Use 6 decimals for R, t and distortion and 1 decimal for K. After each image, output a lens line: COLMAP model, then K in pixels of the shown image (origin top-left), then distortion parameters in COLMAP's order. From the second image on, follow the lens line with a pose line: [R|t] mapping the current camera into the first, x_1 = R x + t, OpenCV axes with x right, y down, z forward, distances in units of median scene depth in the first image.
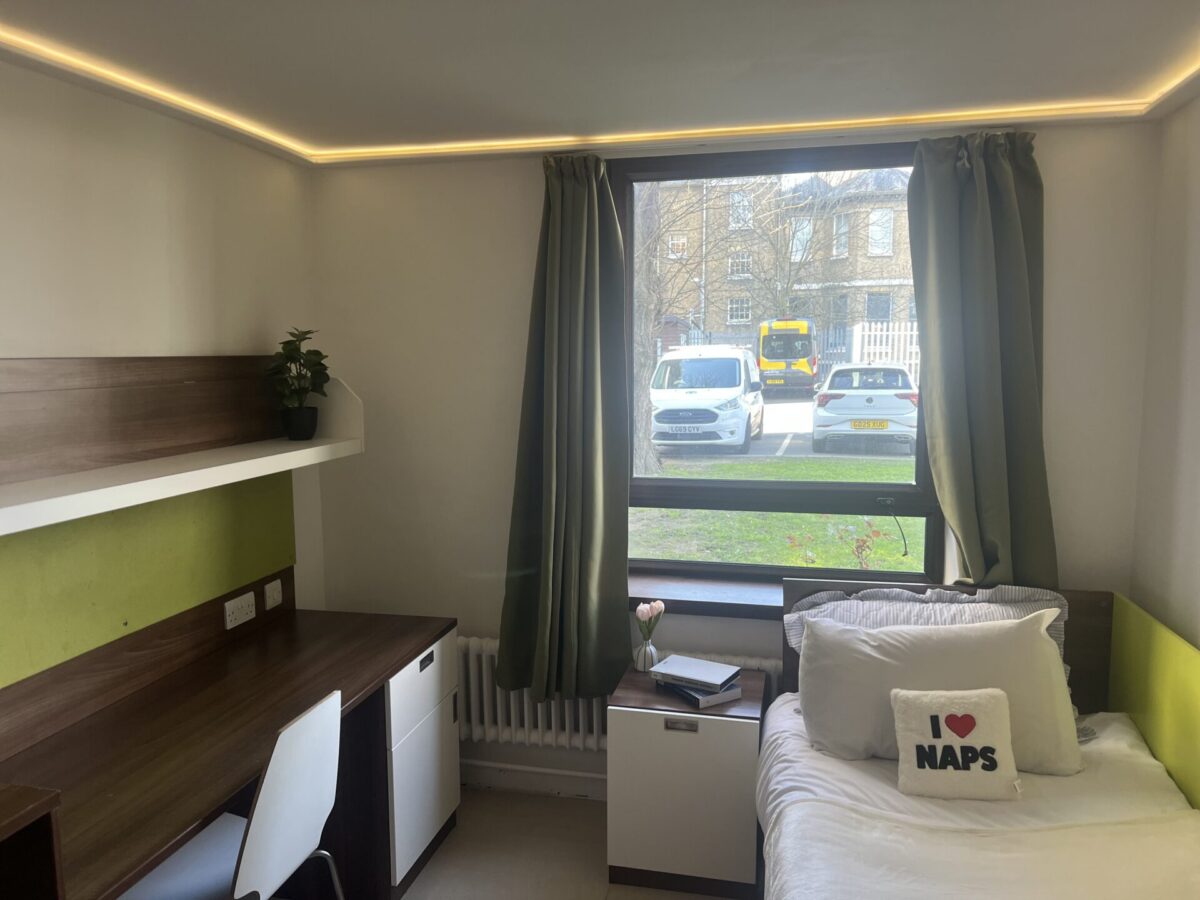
lens RADIAL K [[901.3, 0, 585.5], [0, 901.3, 432.9], [0, 0, 1]] dist [0.038952, -0.003145]
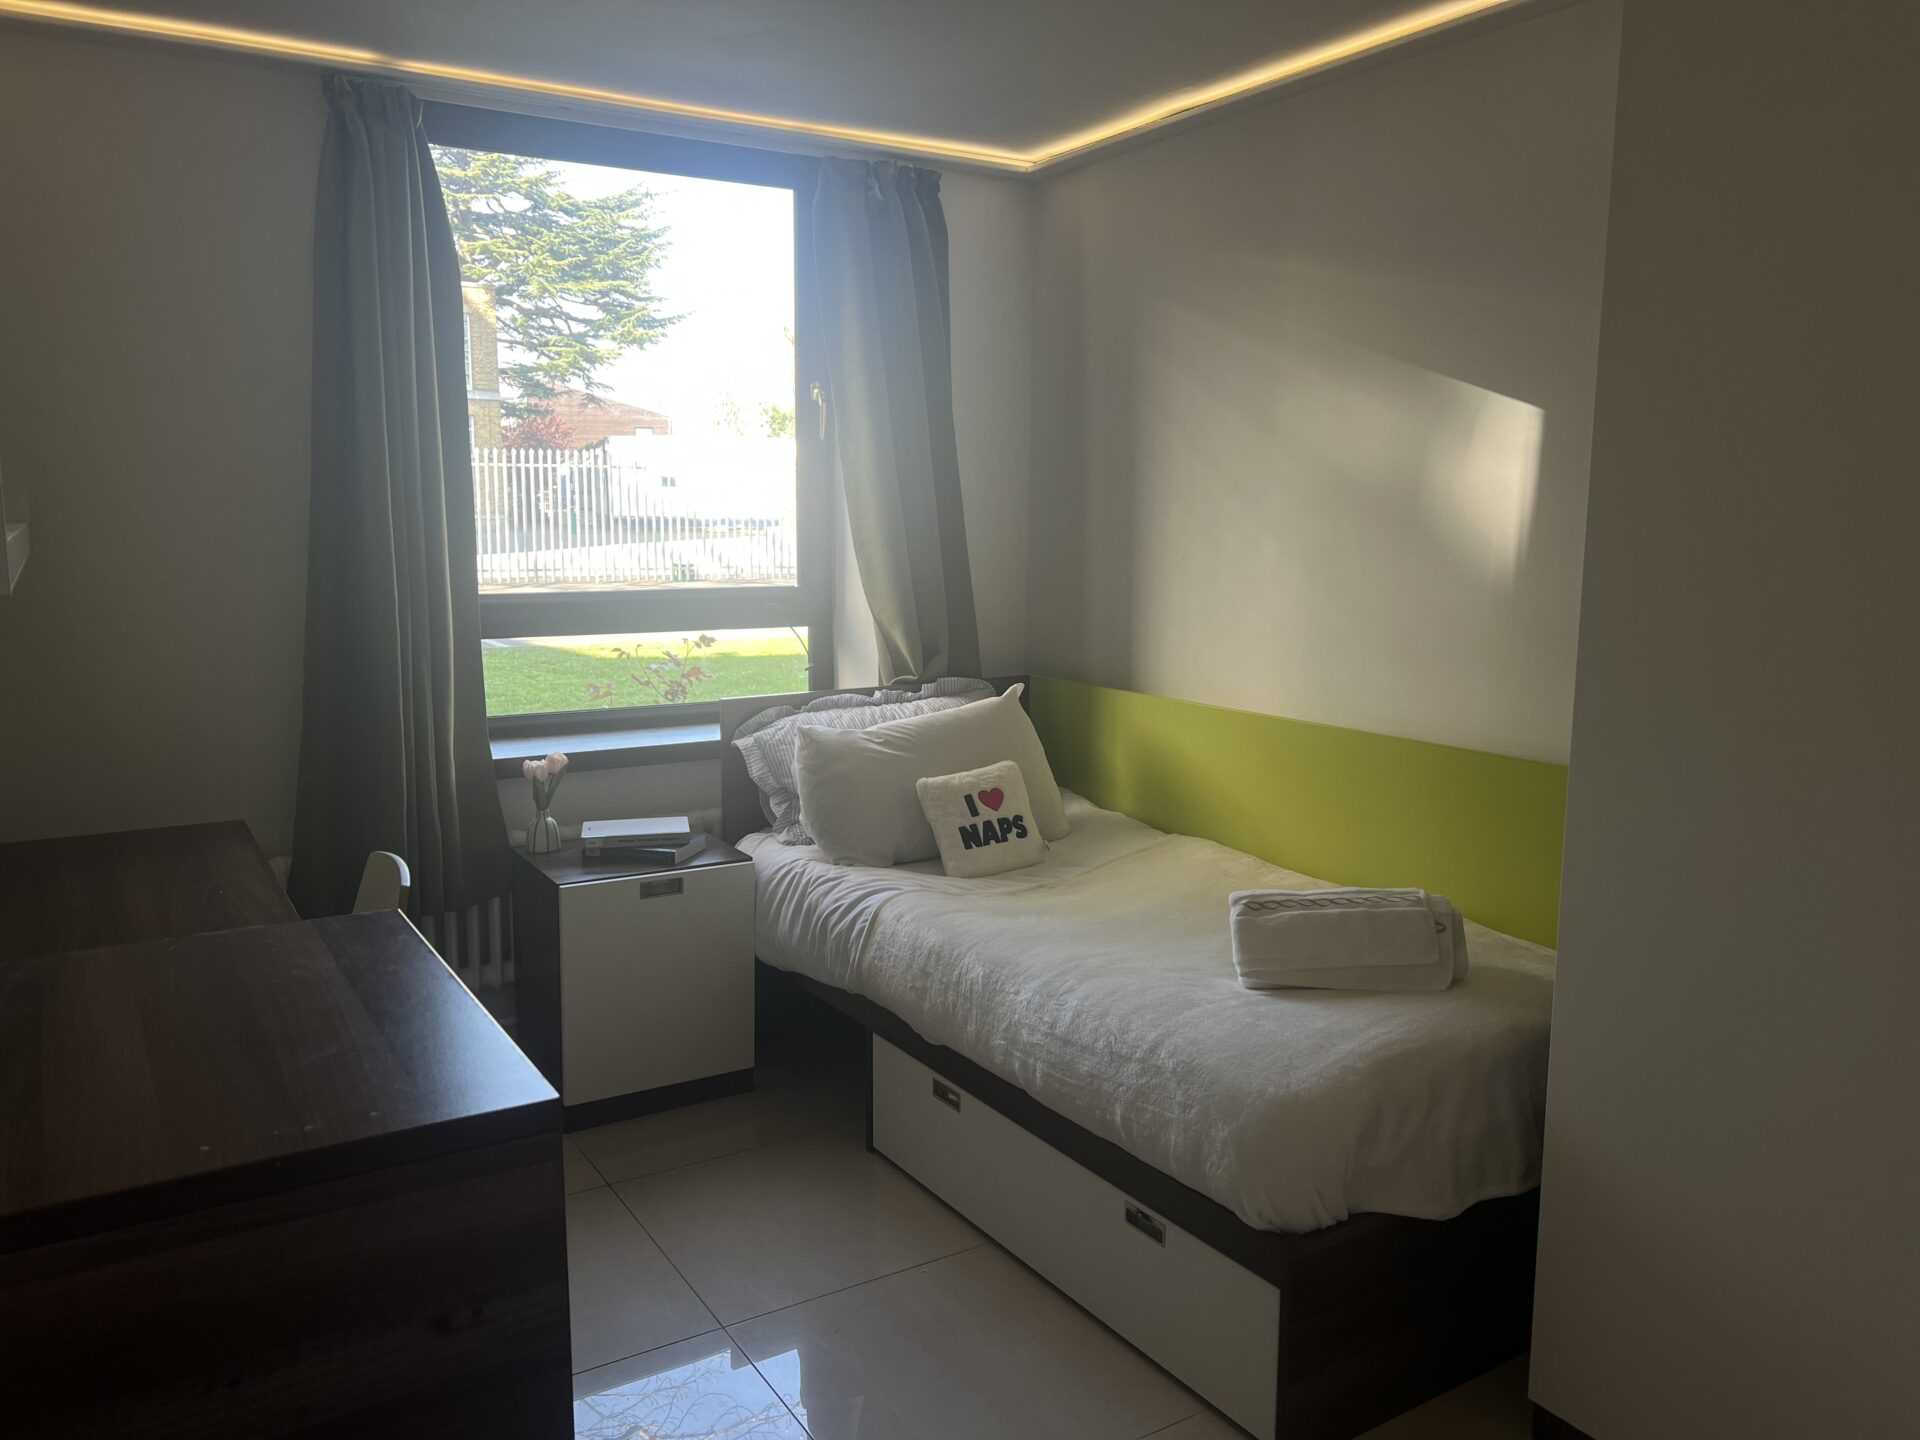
lens RADIAL K [[1442.1, 0, 936.8], [0, 1442.1, 692.6], [0, 0, 1]] dist [0.038952, -0.003145]
pose [[0.723438, -0.078088, 0.685959, -0.634081], [0.056455, 0.996946, 0.053950, 0.126097], [-0.688077, -0.000304, 0.725638, -0.040572]]
